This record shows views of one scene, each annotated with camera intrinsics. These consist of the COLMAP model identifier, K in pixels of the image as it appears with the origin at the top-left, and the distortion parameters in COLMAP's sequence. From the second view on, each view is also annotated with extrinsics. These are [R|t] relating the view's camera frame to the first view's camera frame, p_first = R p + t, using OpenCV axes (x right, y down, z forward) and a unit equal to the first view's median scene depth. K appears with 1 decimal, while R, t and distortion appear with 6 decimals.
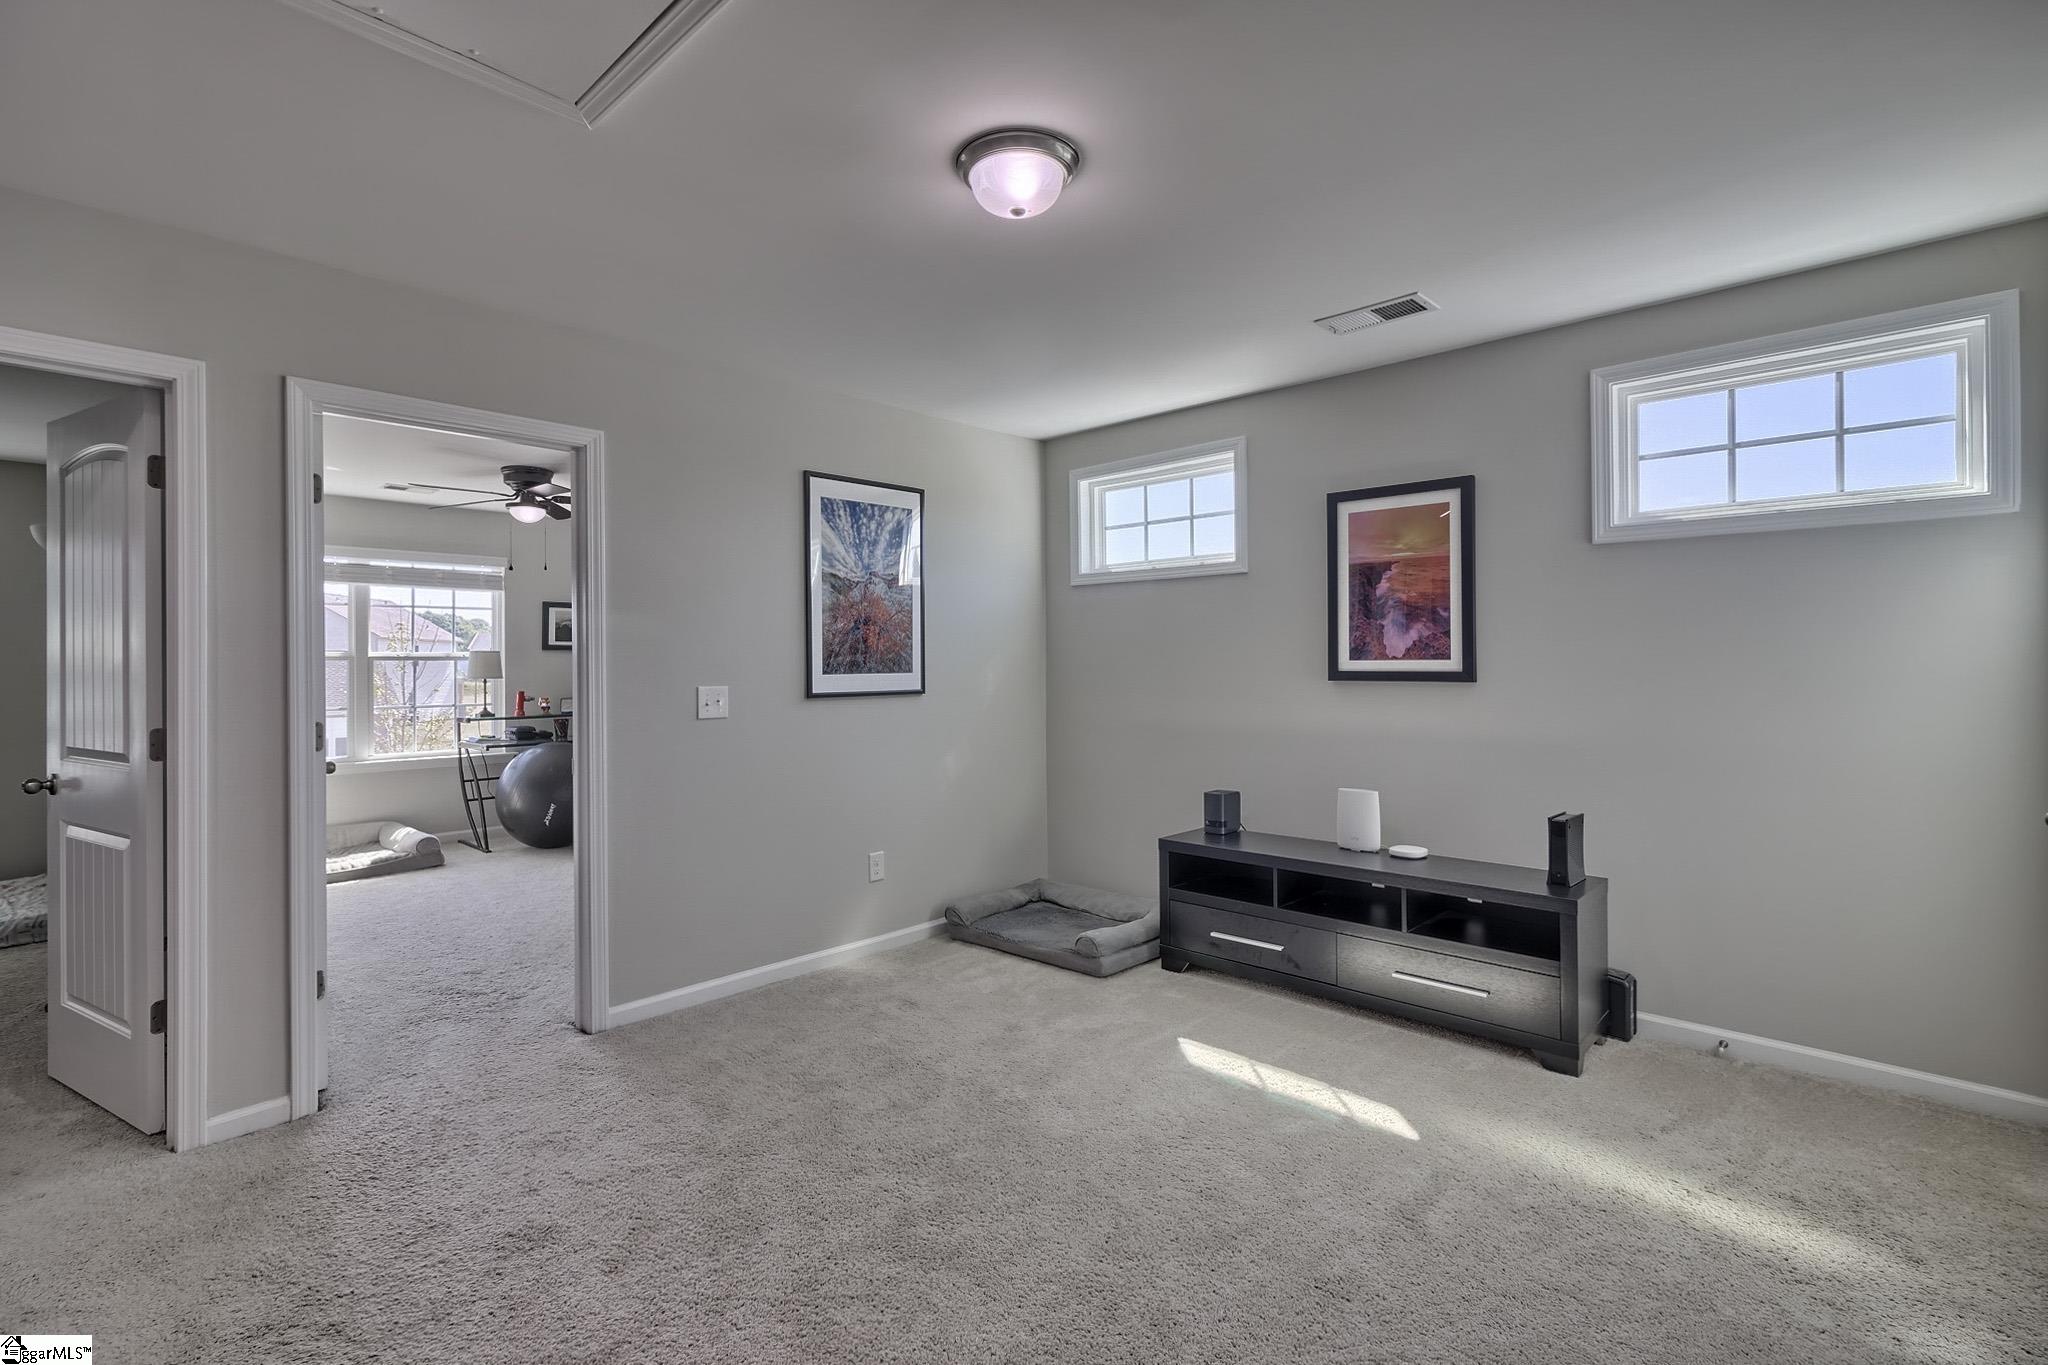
lens RADIAL K [[962.4, 0, 1030.0], [0, 962.4, 657.1], [0, 0, 1]] dist [0.000984, -0.002665]
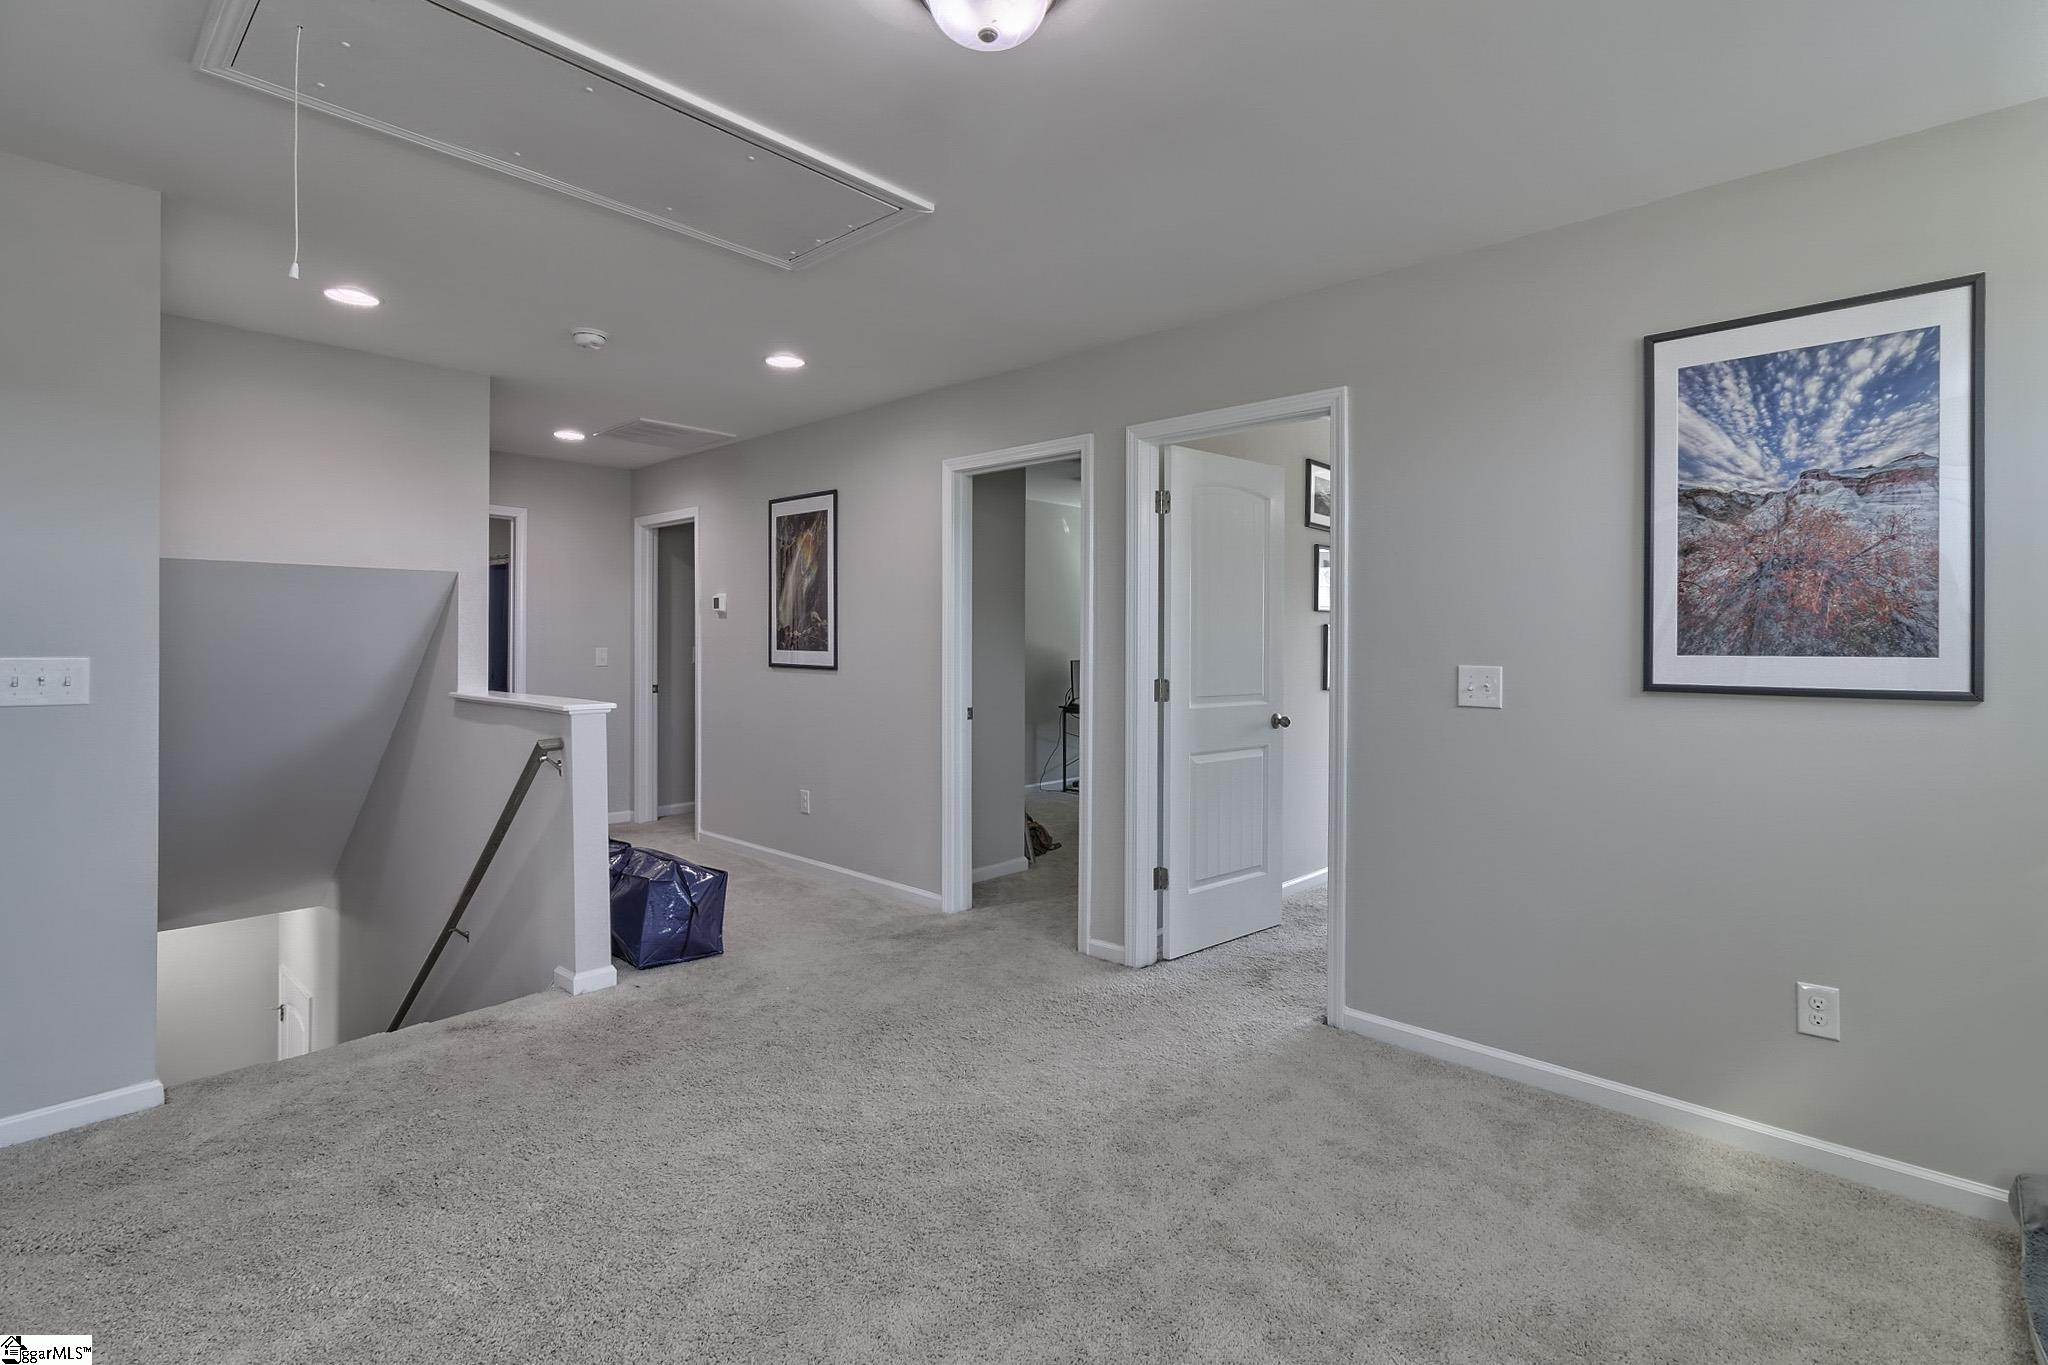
lens RADIAL K [[962.4, 0, 982.3], [0, 962.4, 632.1], [0, 0, 1]] dist [0.000984, -0.002665]
pose [[-0.033142, 0.003928, -0.999443, 0.408813], [0.007441, 0.999966, 0.003684, -0.002280], [0.999423, -0.007315, -0.033170, 0.557328]]
